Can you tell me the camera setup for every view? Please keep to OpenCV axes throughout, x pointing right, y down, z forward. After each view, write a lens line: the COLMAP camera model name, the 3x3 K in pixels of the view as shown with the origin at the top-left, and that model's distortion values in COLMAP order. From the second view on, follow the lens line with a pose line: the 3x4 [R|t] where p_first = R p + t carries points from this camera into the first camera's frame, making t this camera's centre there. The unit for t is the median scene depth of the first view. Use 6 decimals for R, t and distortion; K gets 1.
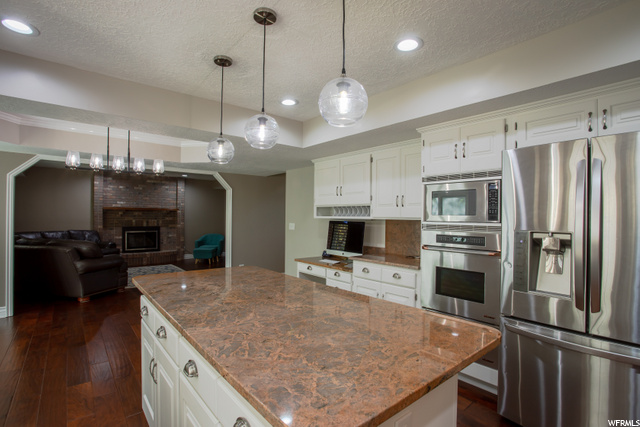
lens RADIAL K [[310.2, 0, 313.6], [0, 310.2, 215.9], [0, 0, 1]] dist [-0.028891, 0.002057]
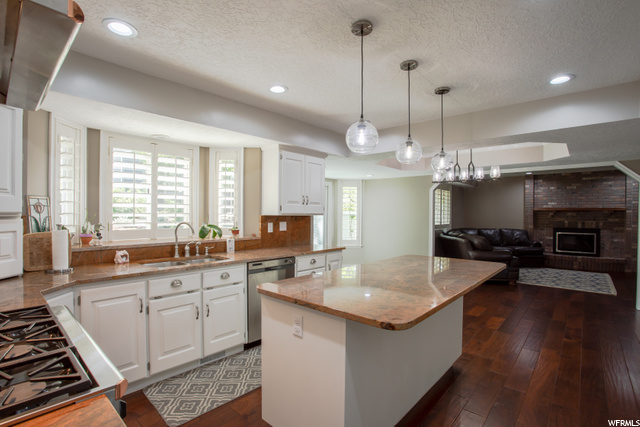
lens RADIAL K [[310.2, 0, 315.2], [0, 310.2, 213.5], [0, 0, 1]] dist [-0.028891, 0.002057]
pose [[0.148756, -0.010894, -0.988814, 0.244402], [-0.002248, 0.999933, -0.011355, 0.002766], [0.988871, 0.003912, 0.148721, 0.082939]]
